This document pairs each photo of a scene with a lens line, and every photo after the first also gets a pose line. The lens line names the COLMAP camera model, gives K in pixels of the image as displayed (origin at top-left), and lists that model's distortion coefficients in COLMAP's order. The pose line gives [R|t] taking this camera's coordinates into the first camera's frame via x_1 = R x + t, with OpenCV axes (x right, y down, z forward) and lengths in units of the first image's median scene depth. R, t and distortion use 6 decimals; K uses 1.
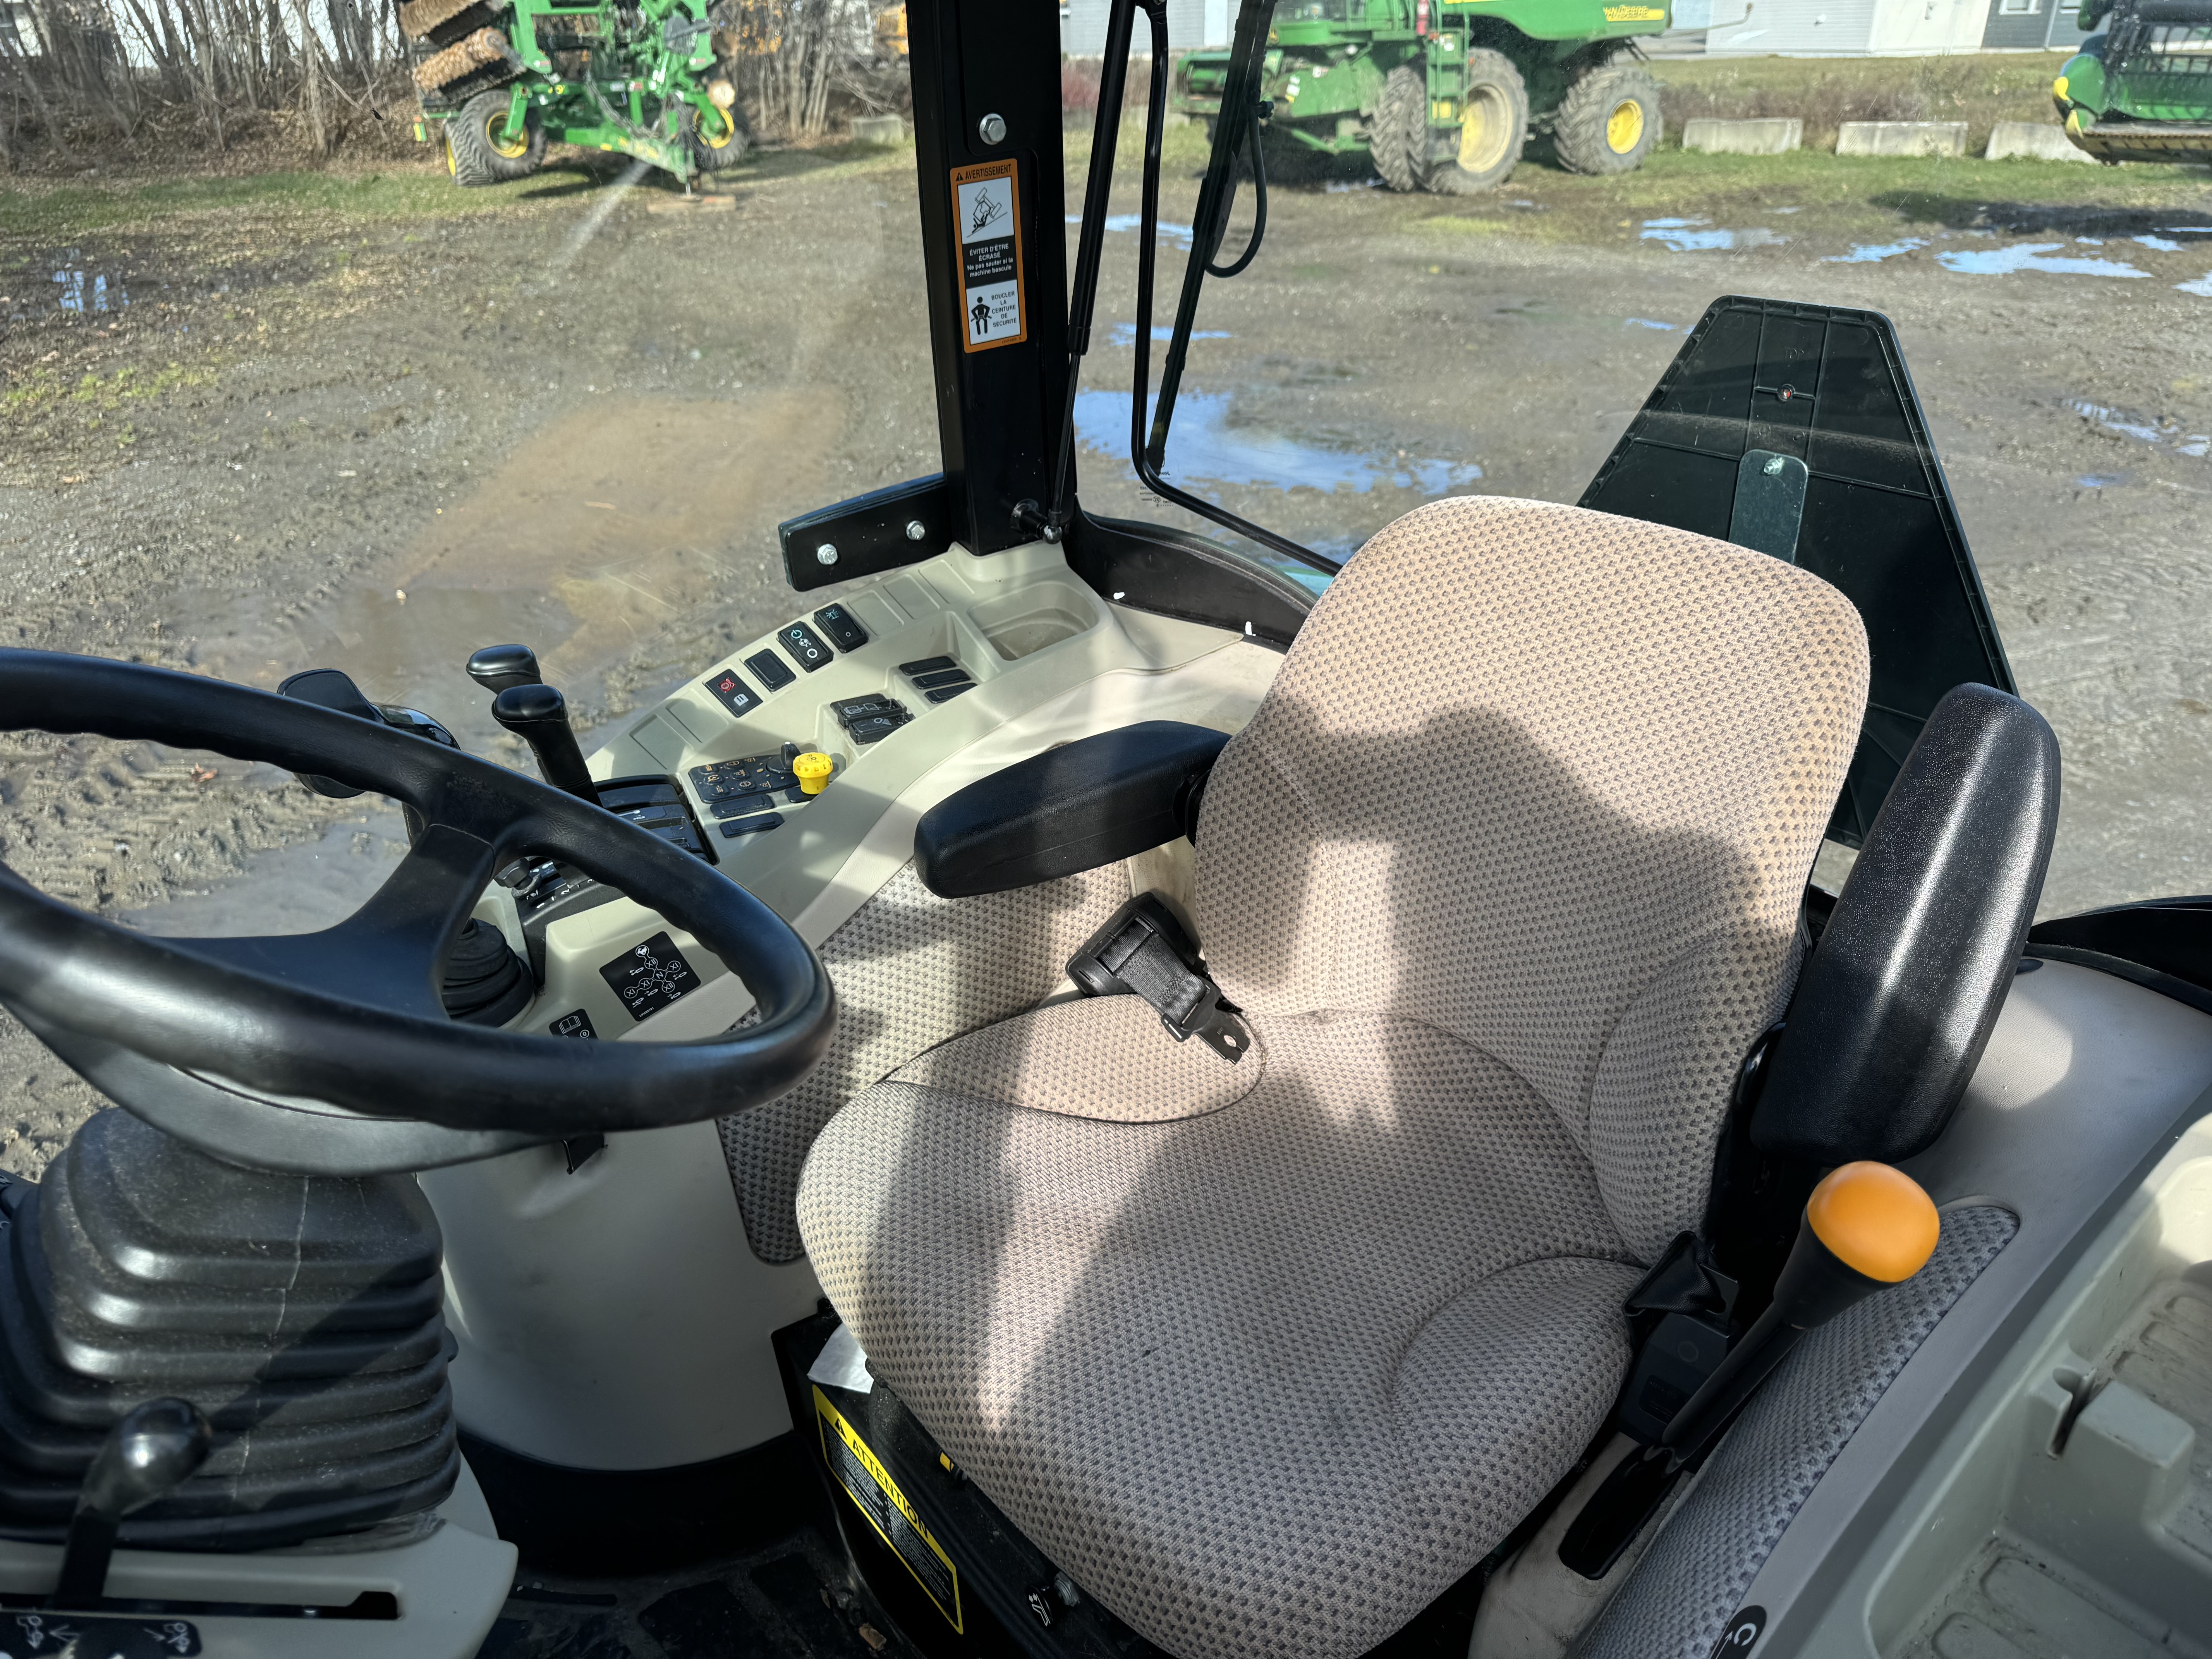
lens RADIAL K [[1534.7, 0, 1104.7], [0, 1534.7, 853.1], [0, 0, 1]] dist [0.032173, -0.032716]
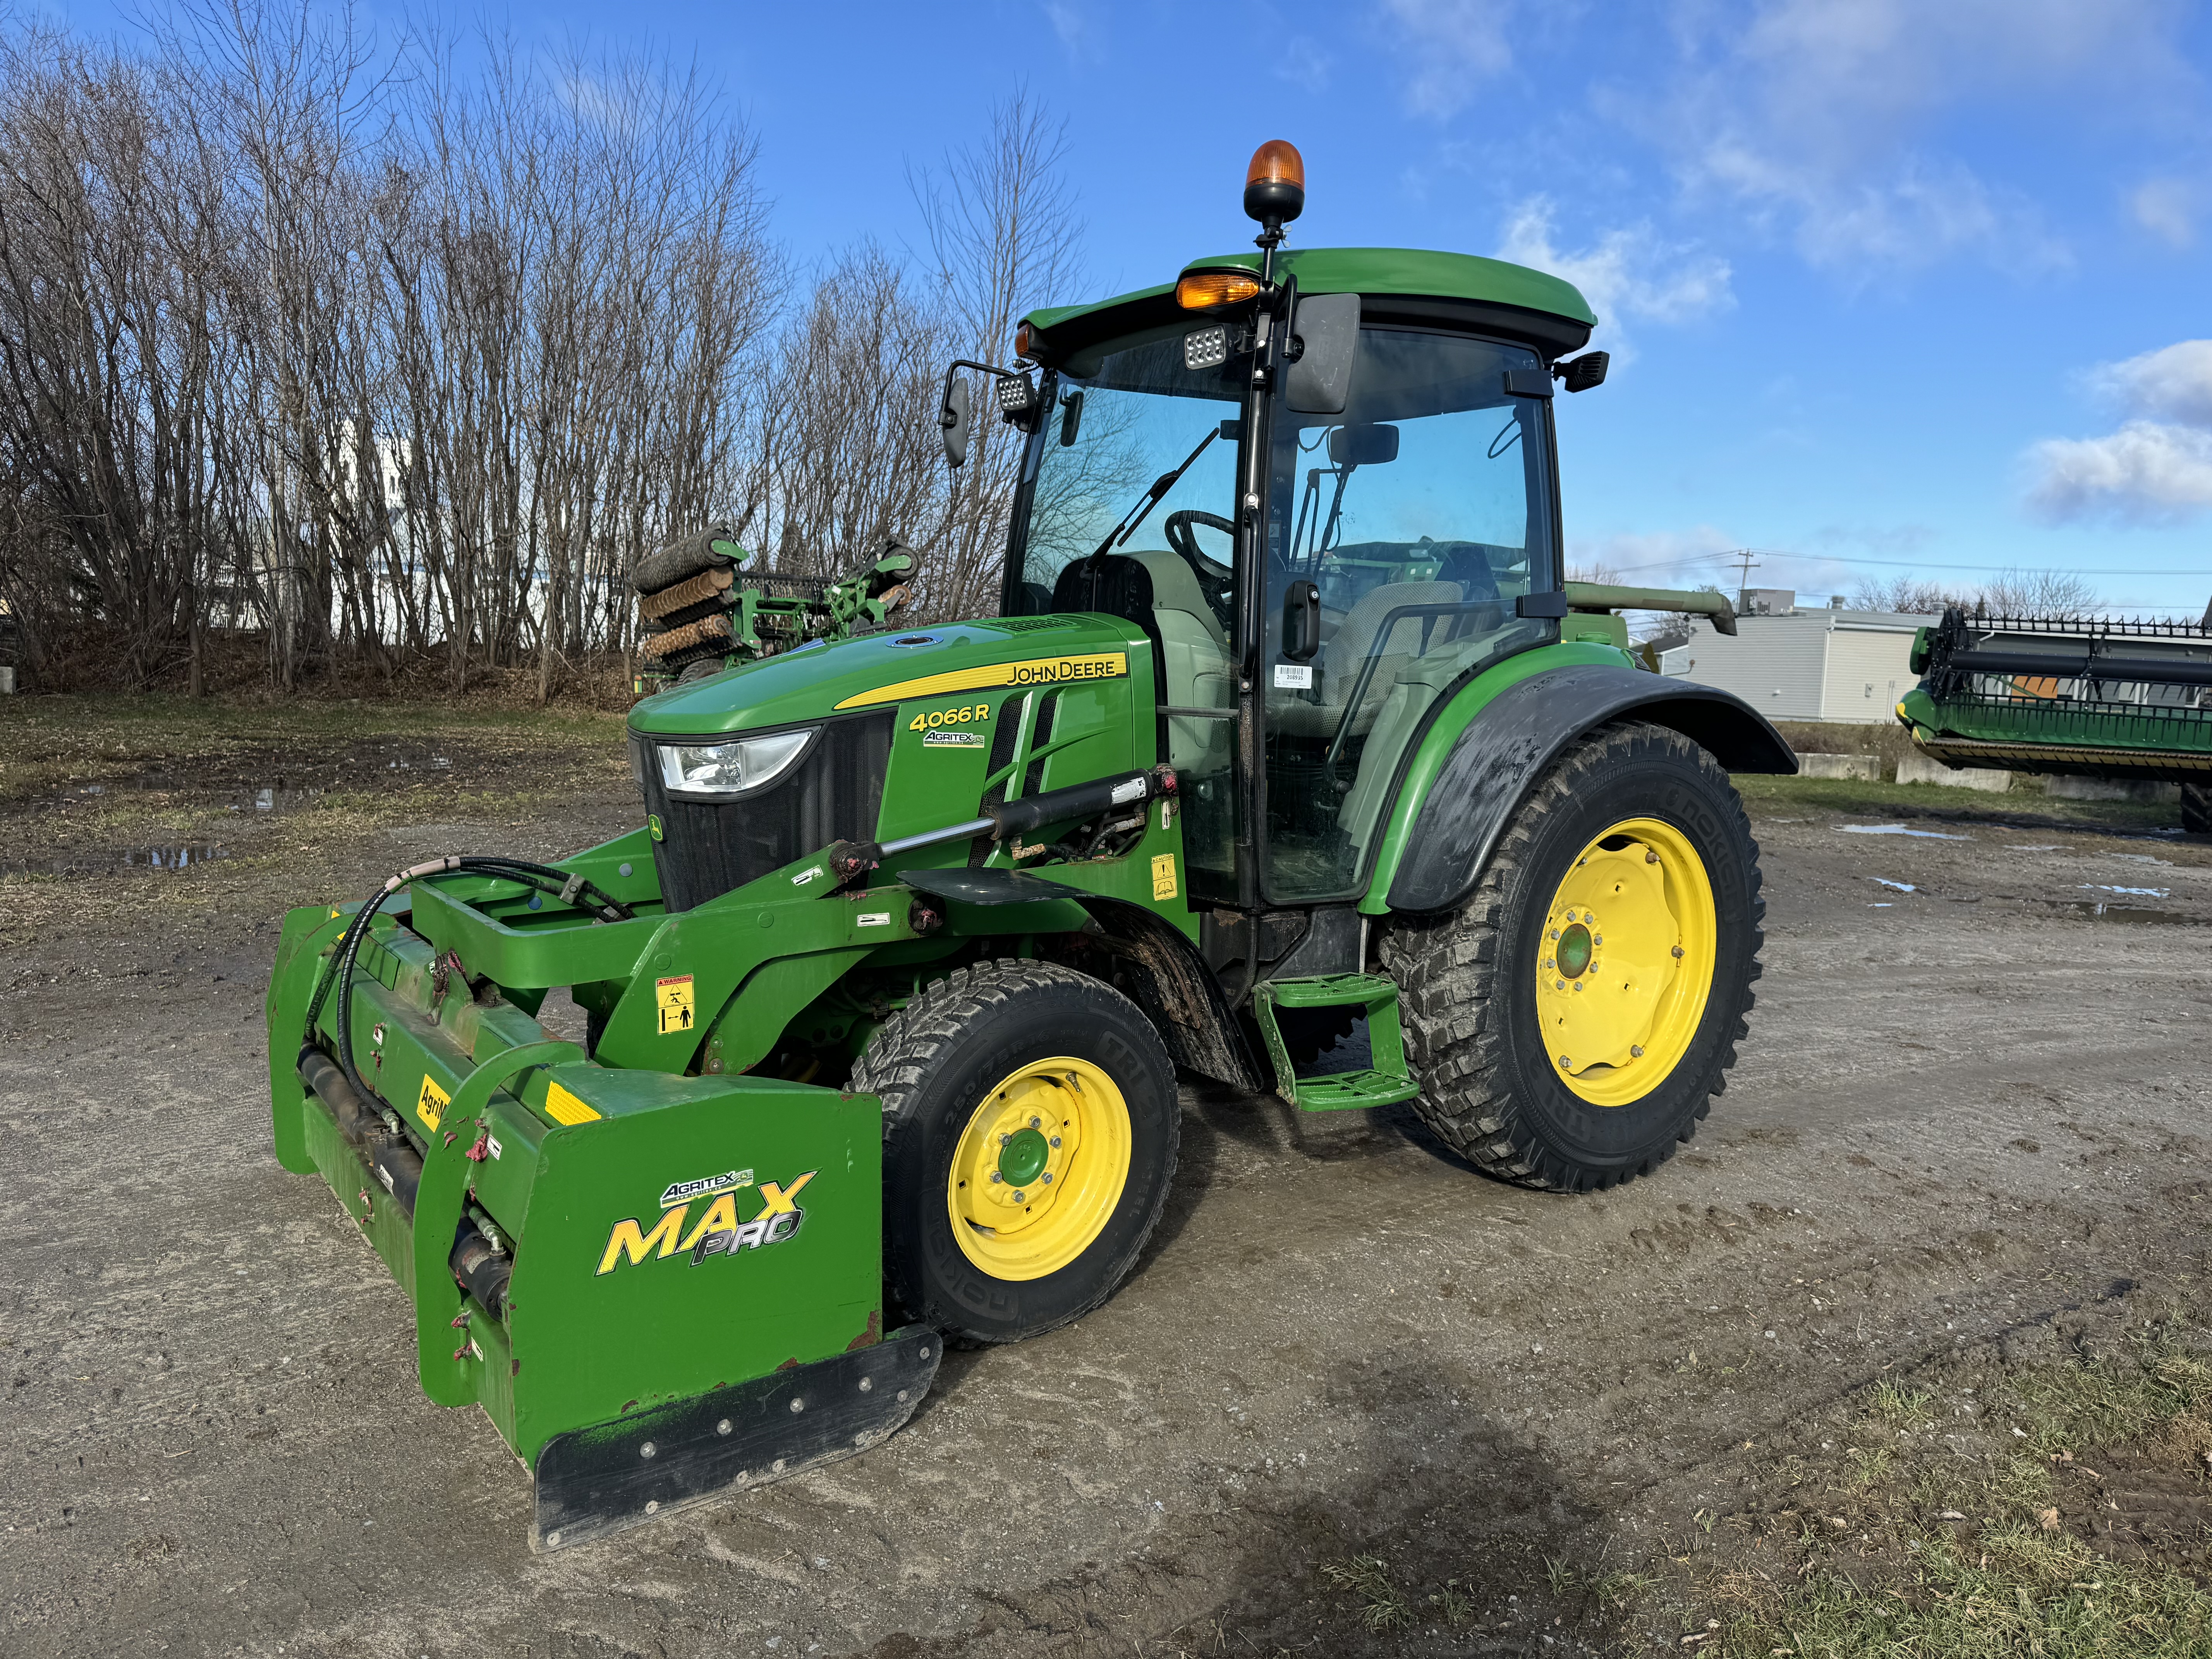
lens RADIAL K [[1542.3, 0, 1106.0], [0, 1542.3, 829.5], [0, 0, 1]] dist [0.090589, -0.132285]
pose [[0.997396, 0.066465, -0.027996, -0.019820], [-0.072118, 0.922352, -0.379560, 0.098607], [0.000595, 0.380591, 0.924743, -0.132233]]
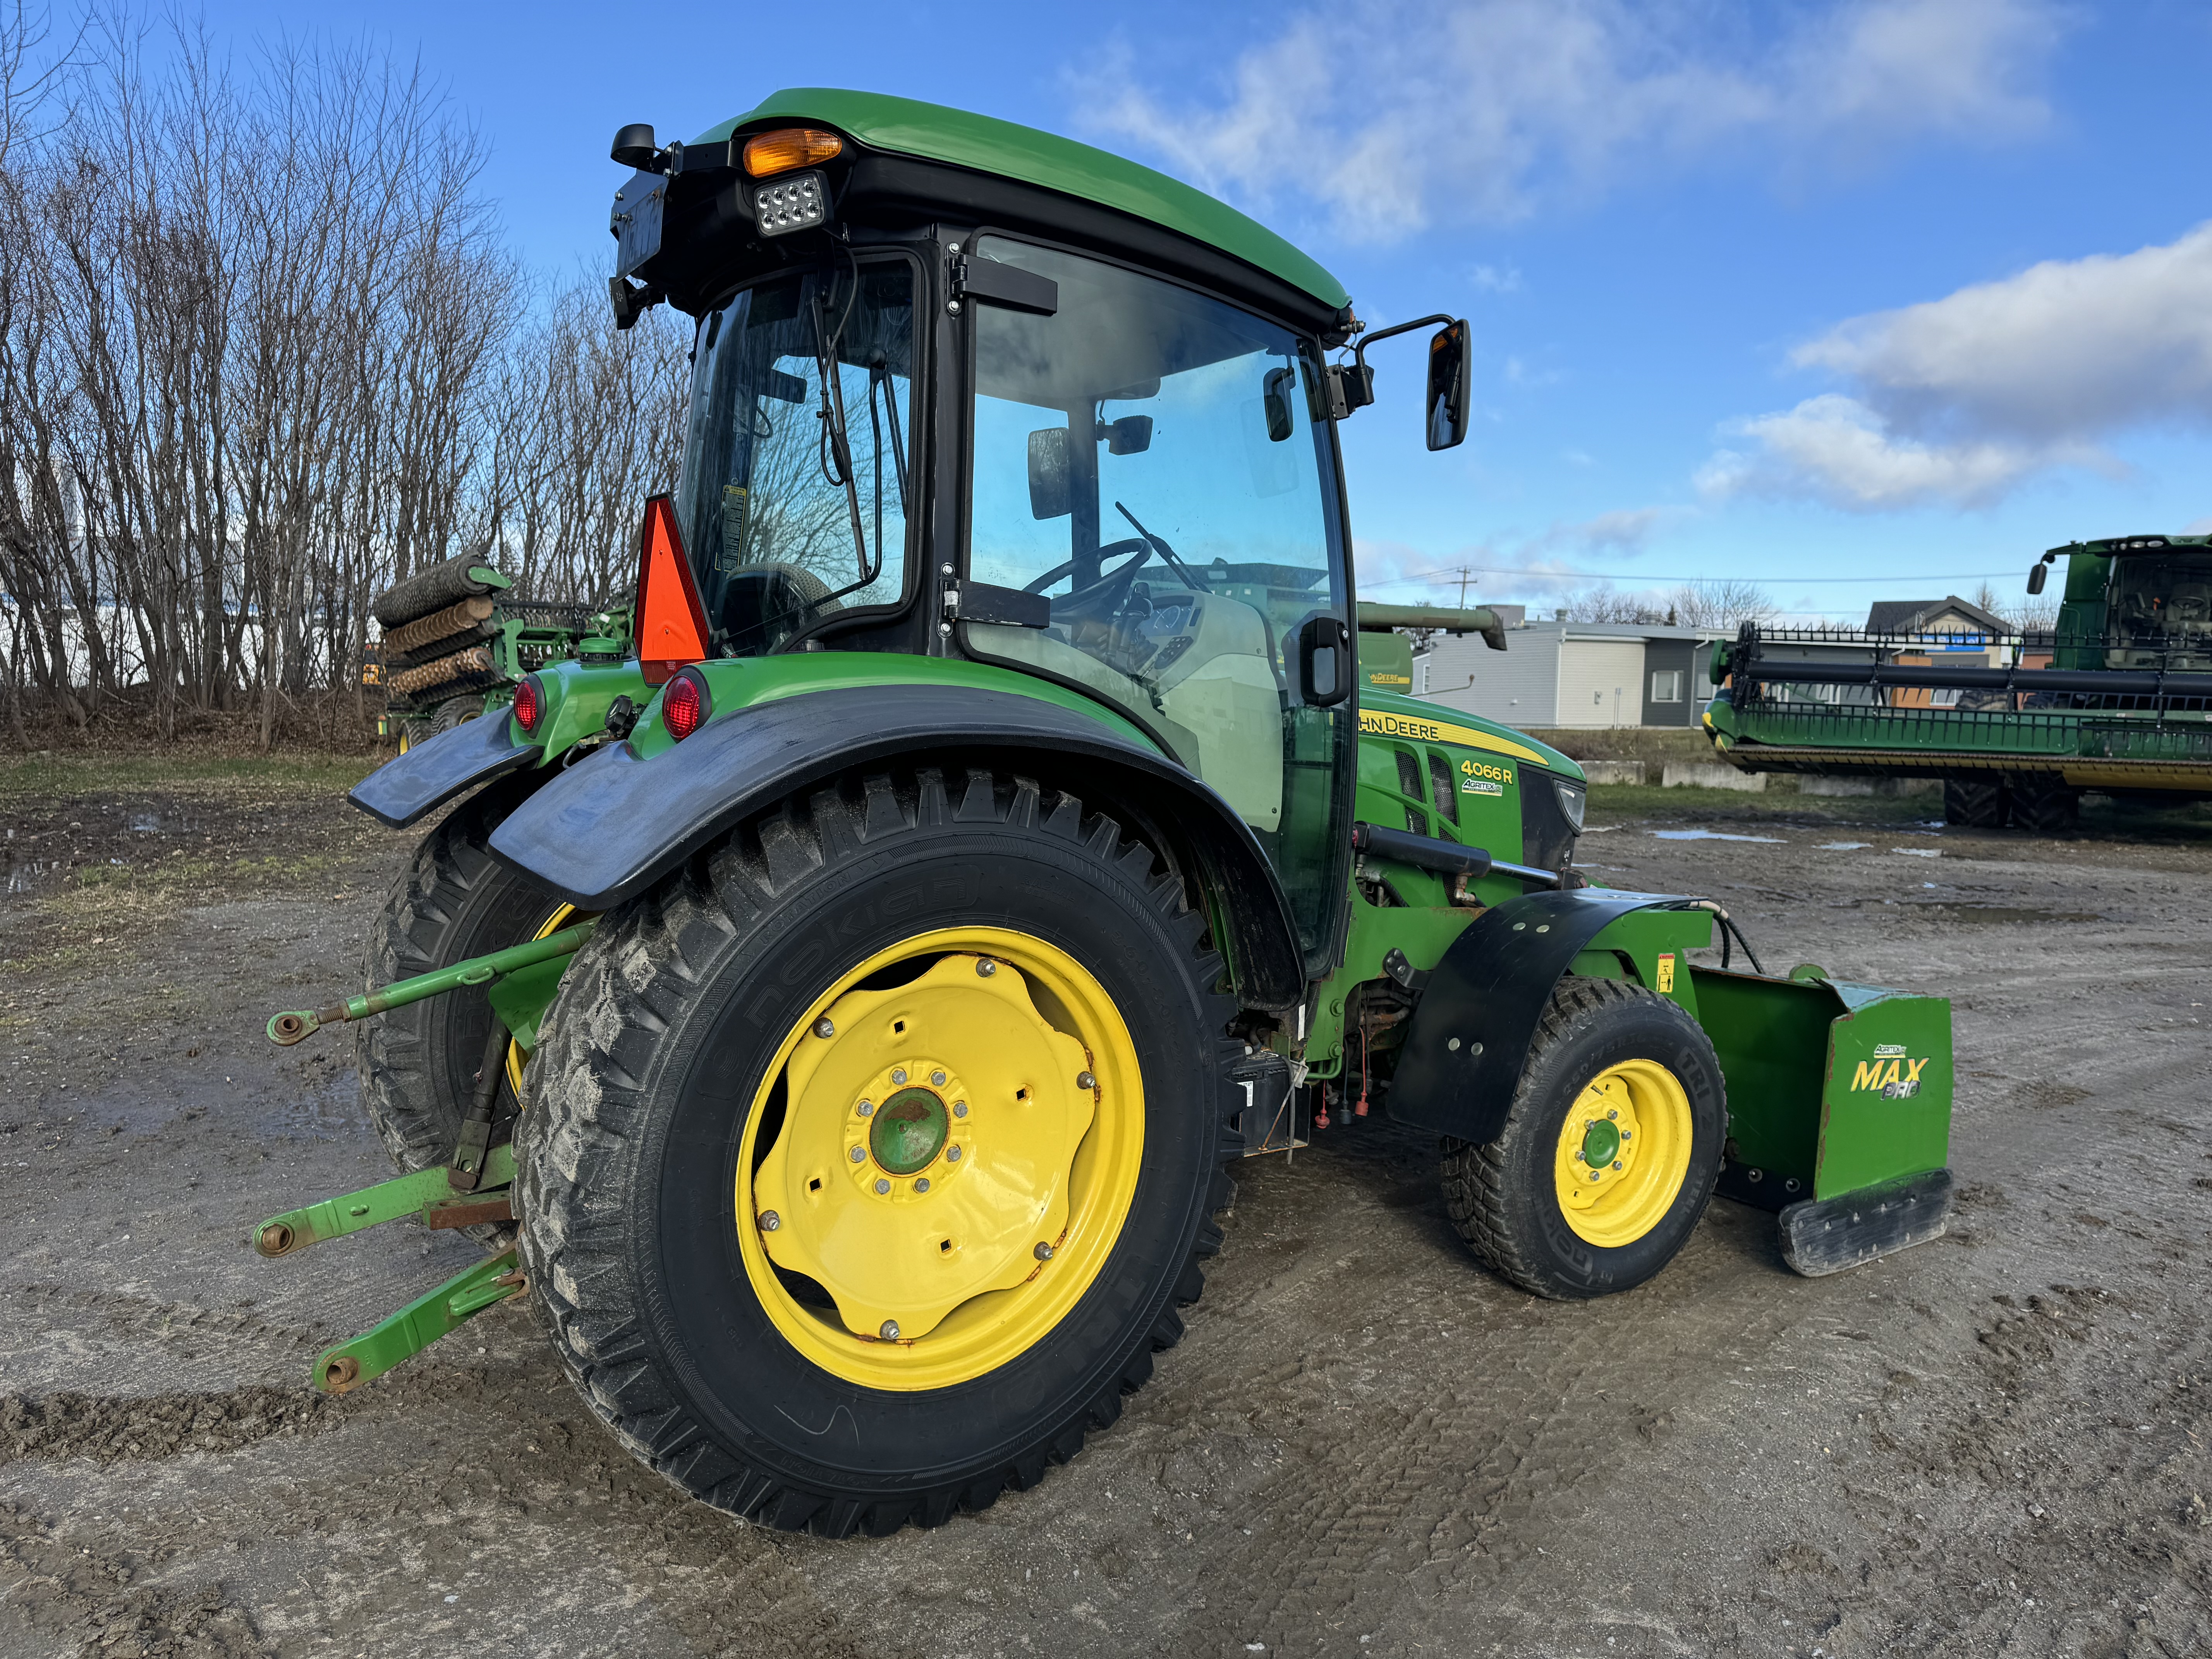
lens RADIAL K [[1554.0, 0, 1106.0], [0, 1554.0, 829.5], [0, 0, 1]] dist [0.010824, -0.009290]
pose [[0.990018, 0.026911, 0.138348, -0.069776], [0.030248, 0.918161, -0.395051, 0.082503], [-0.137657, 0.395293, 0.908182, -0.103664]]
